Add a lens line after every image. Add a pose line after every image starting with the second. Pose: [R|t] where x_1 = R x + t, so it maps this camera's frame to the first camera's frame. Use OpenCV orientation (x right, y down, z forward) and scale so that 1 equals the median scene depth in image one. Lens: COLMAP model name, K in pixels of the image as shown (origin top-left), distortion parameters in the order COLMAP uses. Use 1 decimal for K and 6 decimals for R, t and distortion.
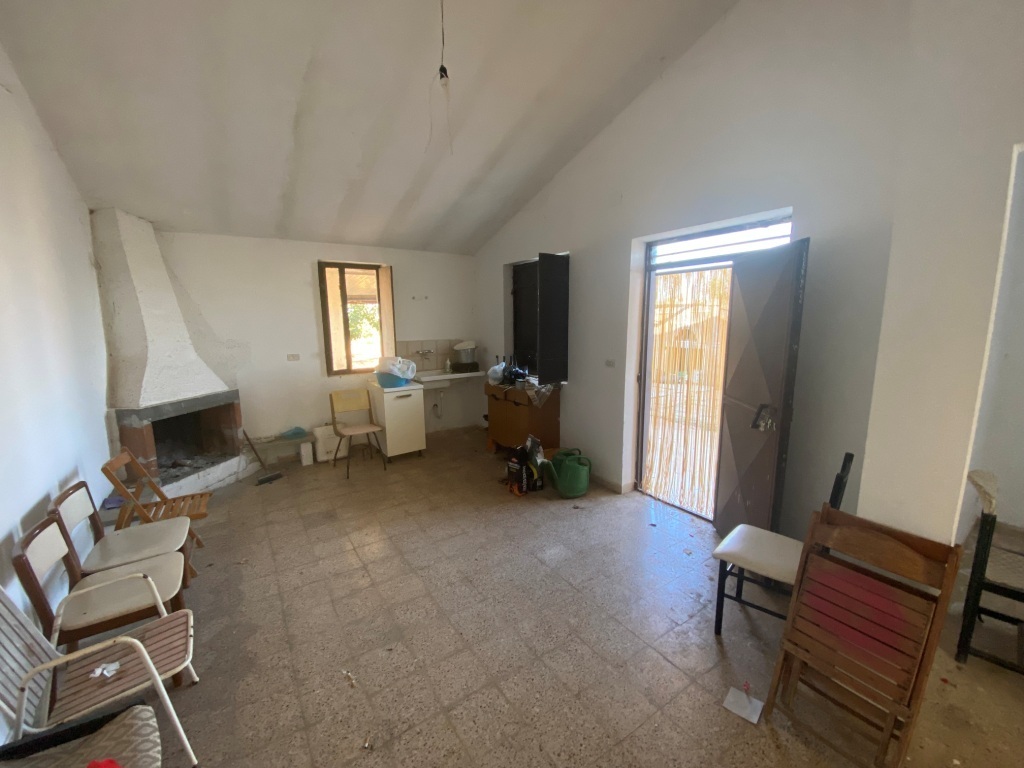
lens RADIAL K [[425.0, 0, 512.8], [0, 425.0, 380.1], [0, 0, 1]] dist [0.055411, -0.037653]
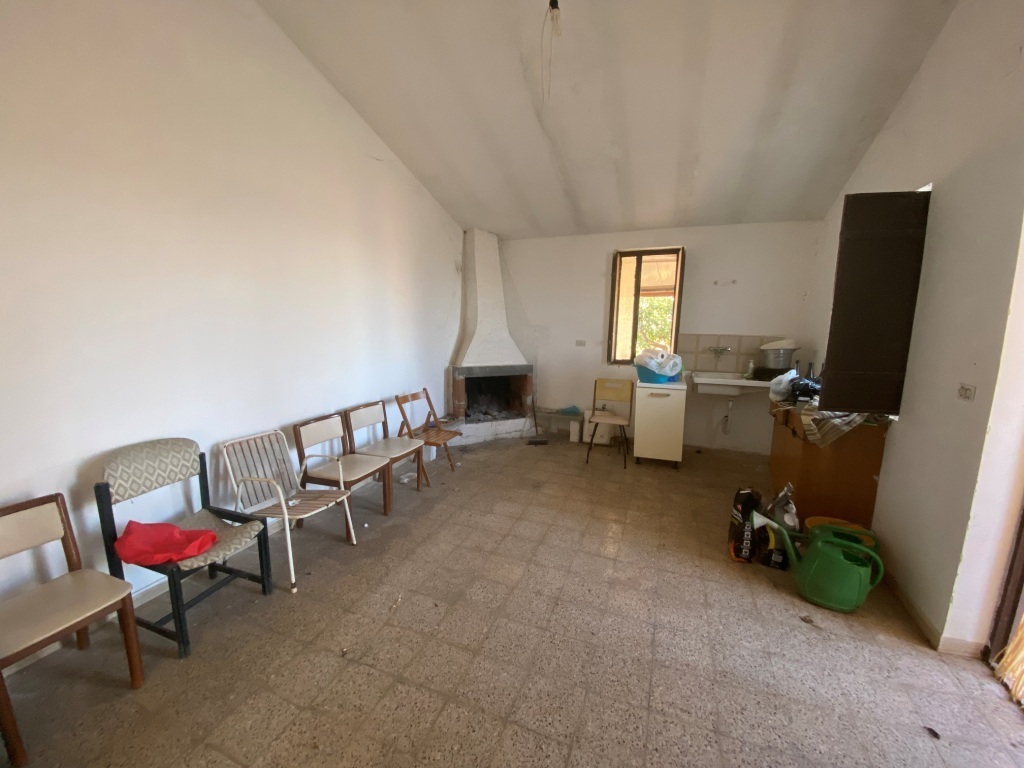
lens RADIAL K [[425.0, 0, 512.8], [0, 425.0, 380.1], [0, 0, 1]] dist [0.055411, -0.037653]
pose [[0.556584, 0.139386, -0.819015, 0.330734], [-0.138008, 0.987641, 0.074297, -0.017467], [0.819248, 0.071677, 0.568942, 0.271219]]
